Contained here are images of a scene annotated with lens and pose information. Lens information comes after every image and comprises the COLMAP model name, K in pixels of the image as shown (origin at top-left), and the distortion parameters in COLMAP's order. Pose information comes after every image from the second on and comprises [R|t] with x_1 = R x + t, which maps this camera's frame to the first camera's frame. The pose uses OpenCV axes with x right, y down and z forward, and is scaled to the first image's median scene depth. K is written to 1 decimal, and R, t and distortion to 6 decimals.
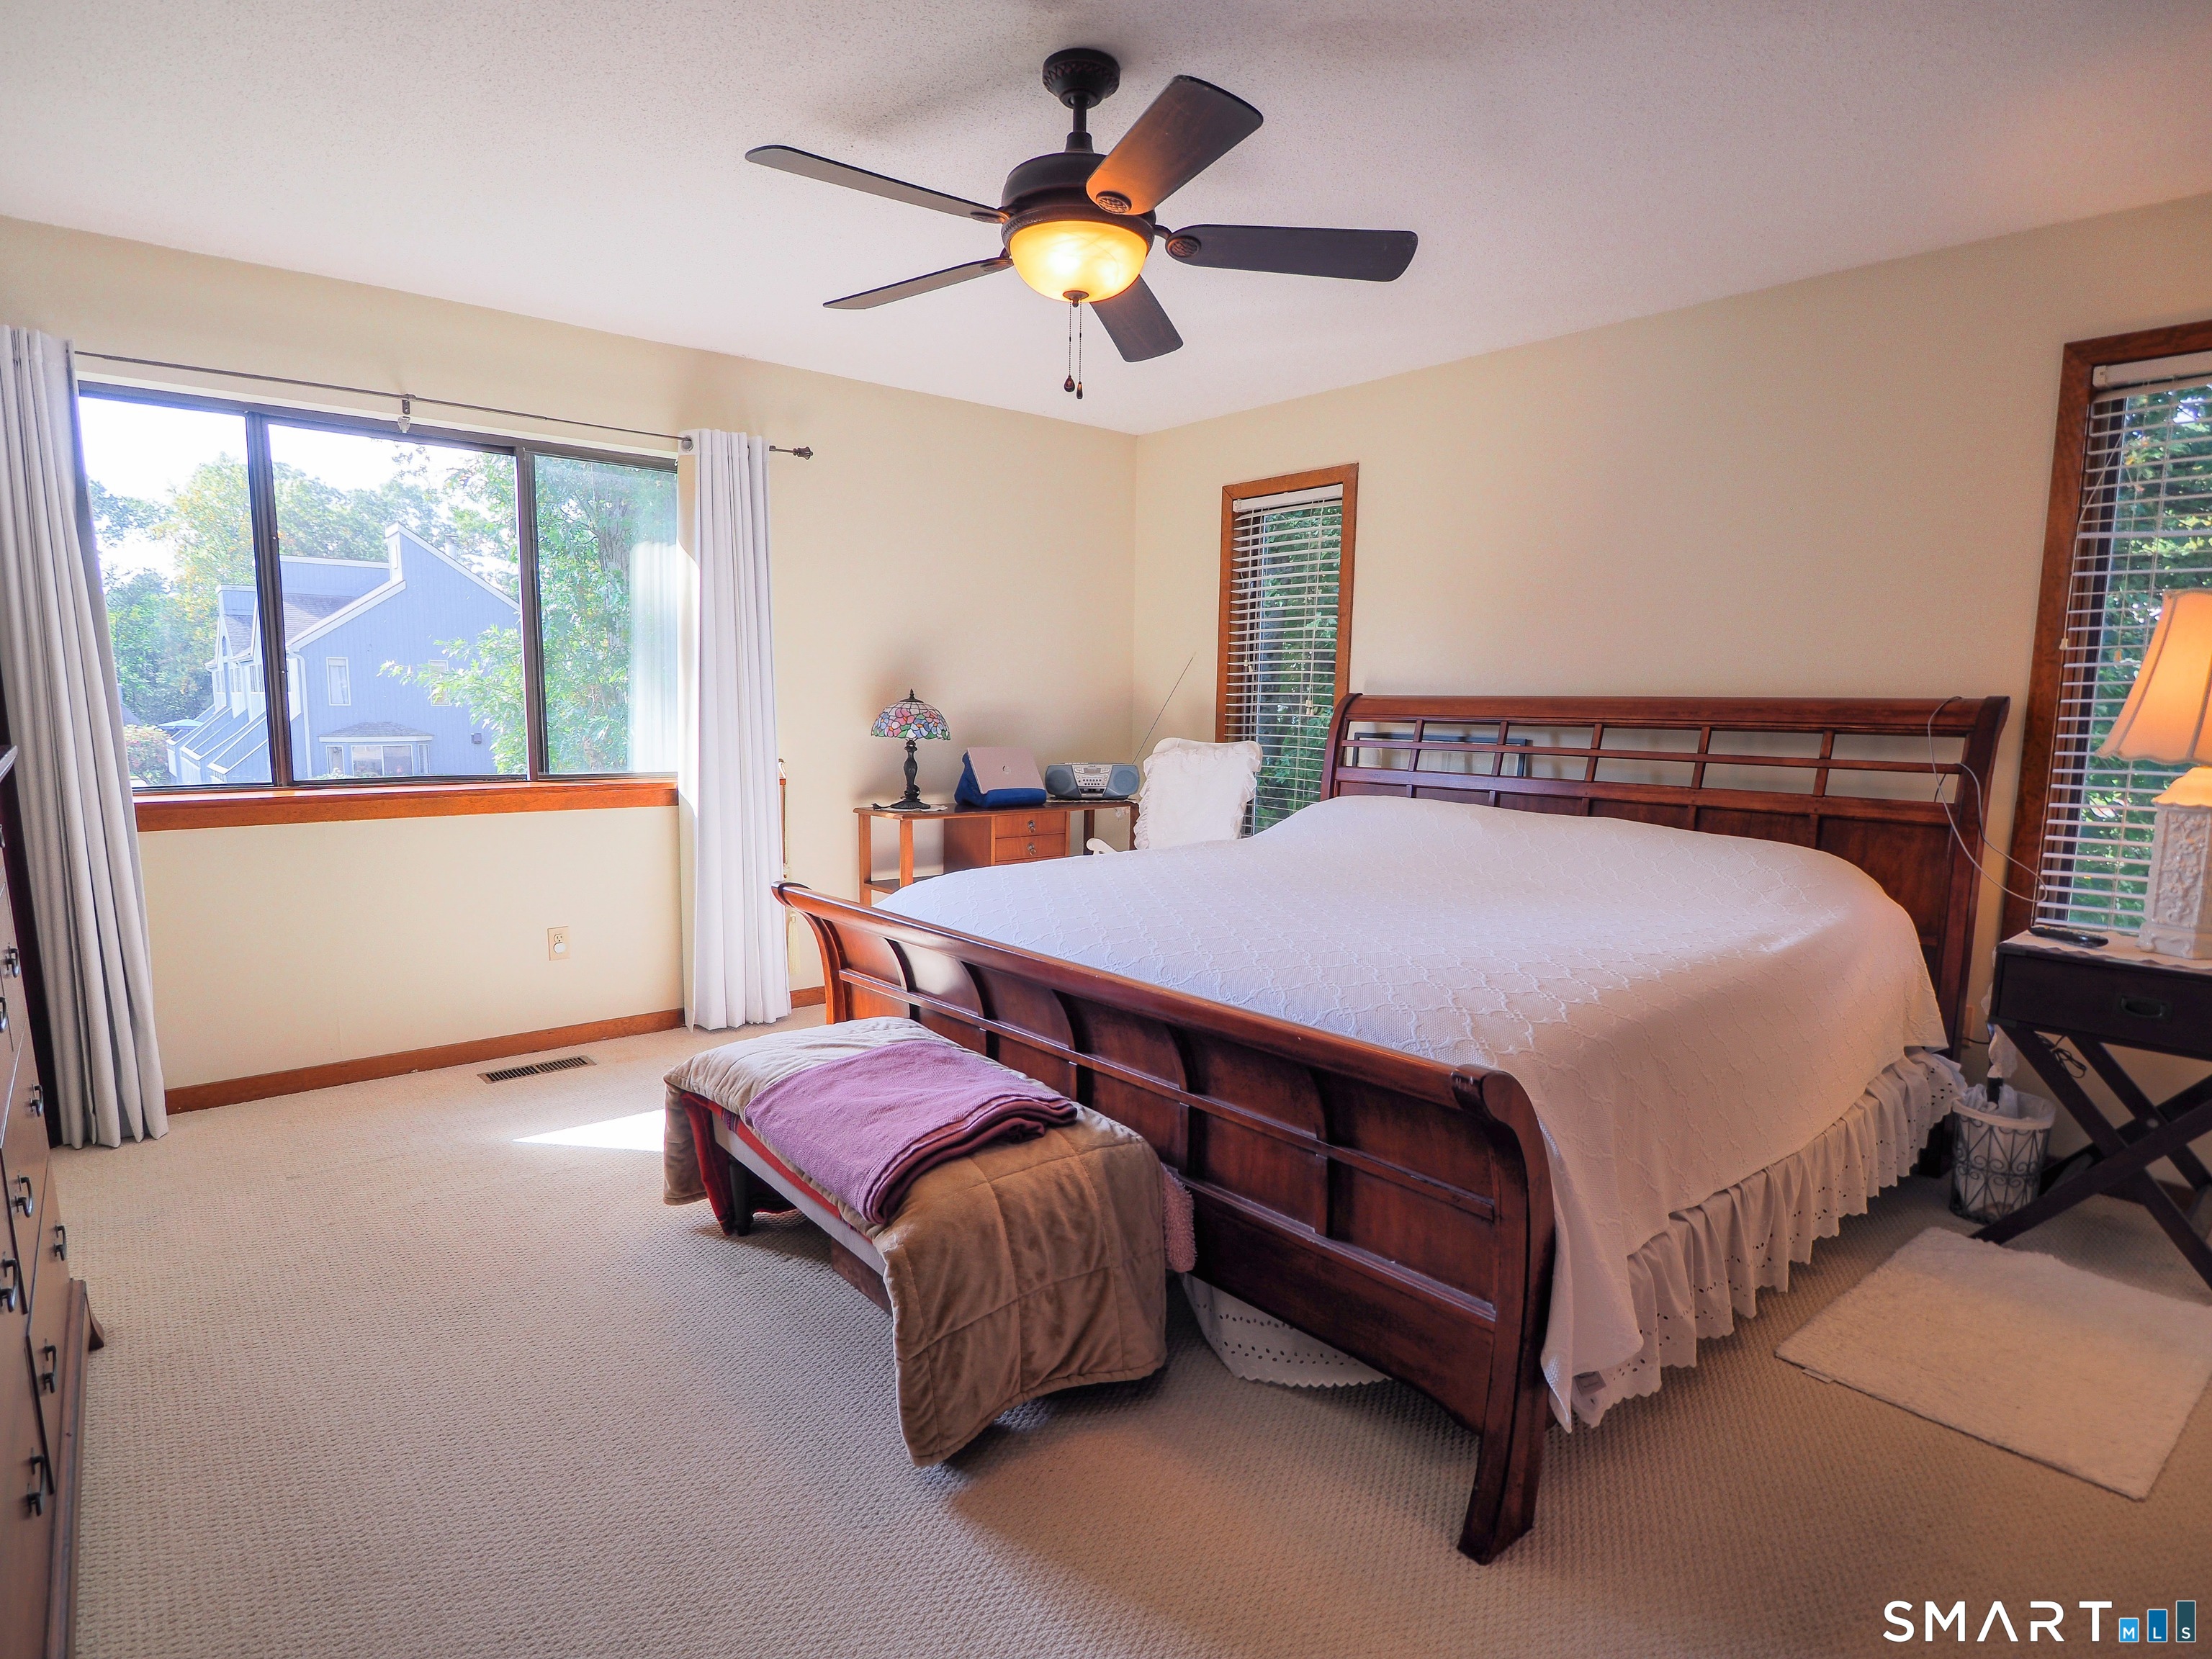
lens RADIAL K [[1242.7, 0, 1118.2], [0, 1242.7, 873.0], [0, 0, 1]] dist [-0.009388, -0.003403]
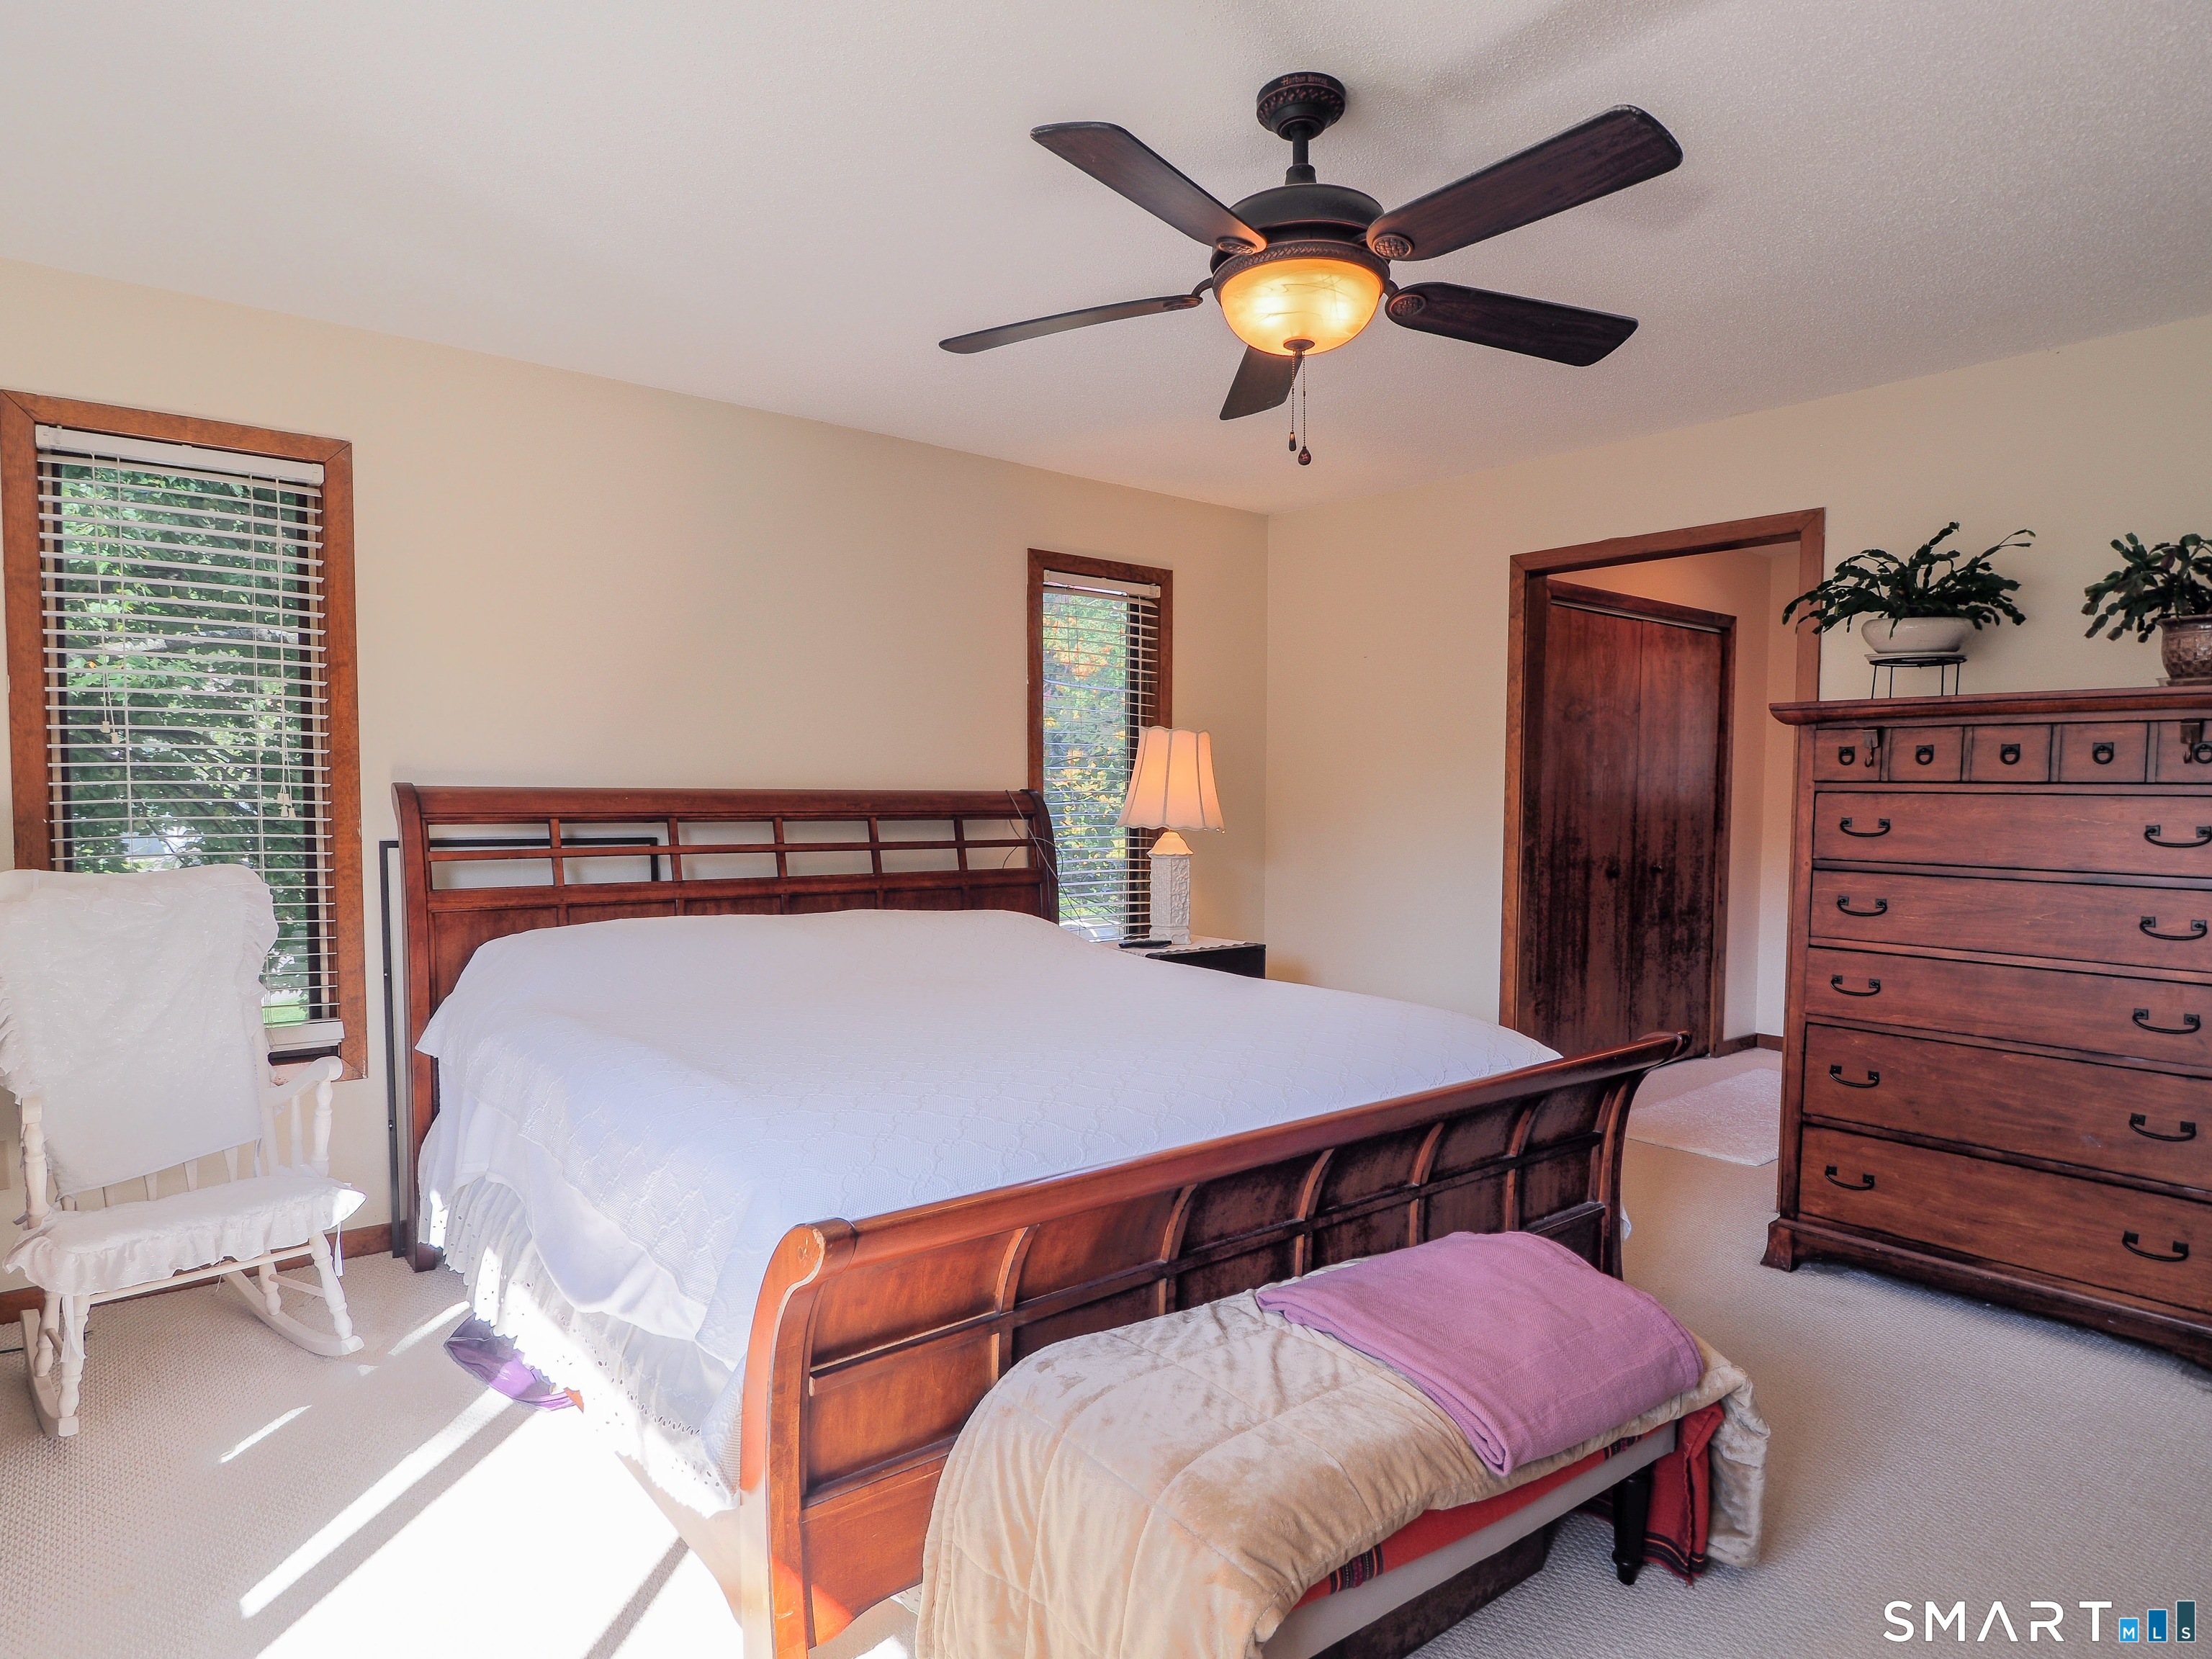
lens RADIAL K [[1242.7, 0, 1118.2], [0, 1242.7, 873.0], [0, 0, 1]] dist [-0.009388, -0.003403]
pose [[0.023182, -0.075306, 0.996891, -0.625441], [0.128241, 0.989145, 0.071738, -0.122543], [-0.991472, 0.126179, 0.032588, 0.772870]]
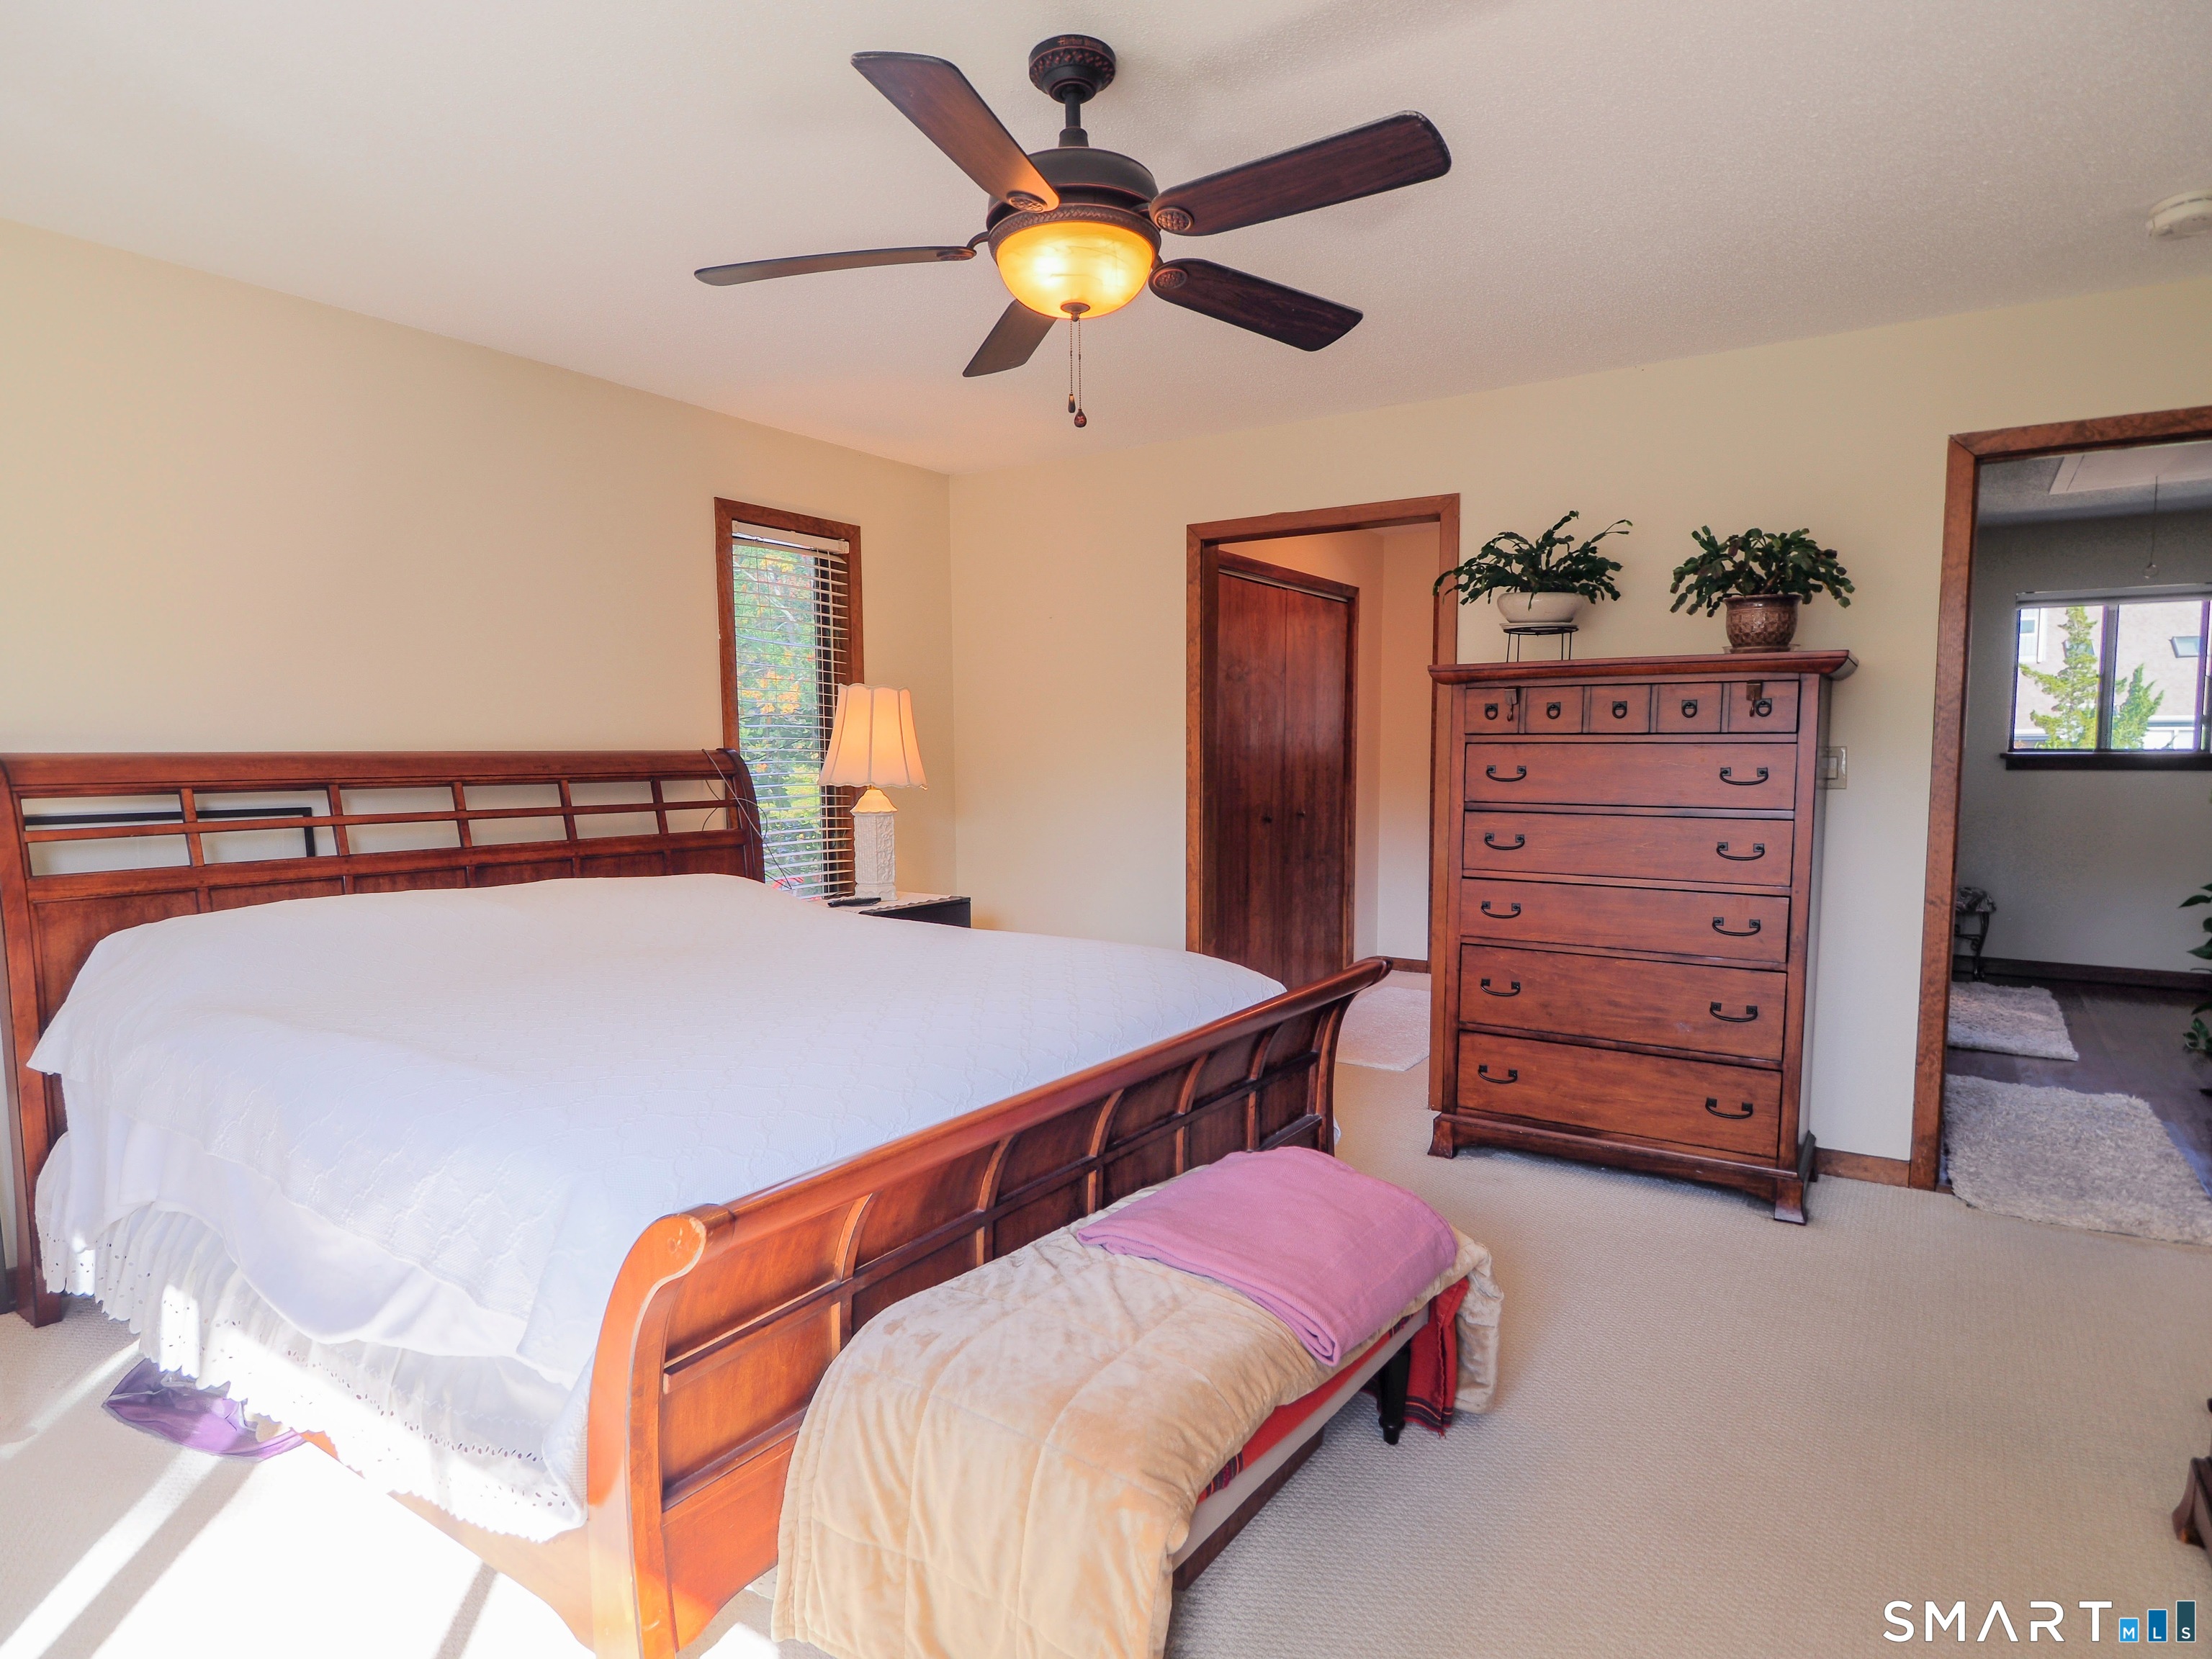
lens RADIAL K [[1205.4, 0, 1094.4], [0, 1205.4, 870.3], [0, 0, 1]] dist [-0.006501, -0.006039]
pose [[-0.259460, -0.105744, 0.959947, -0.608436], [0.131400, 0.980879, 0.143566, -0.132469], [-0.956773, 0.163387, -0.240604, 0.850585]]
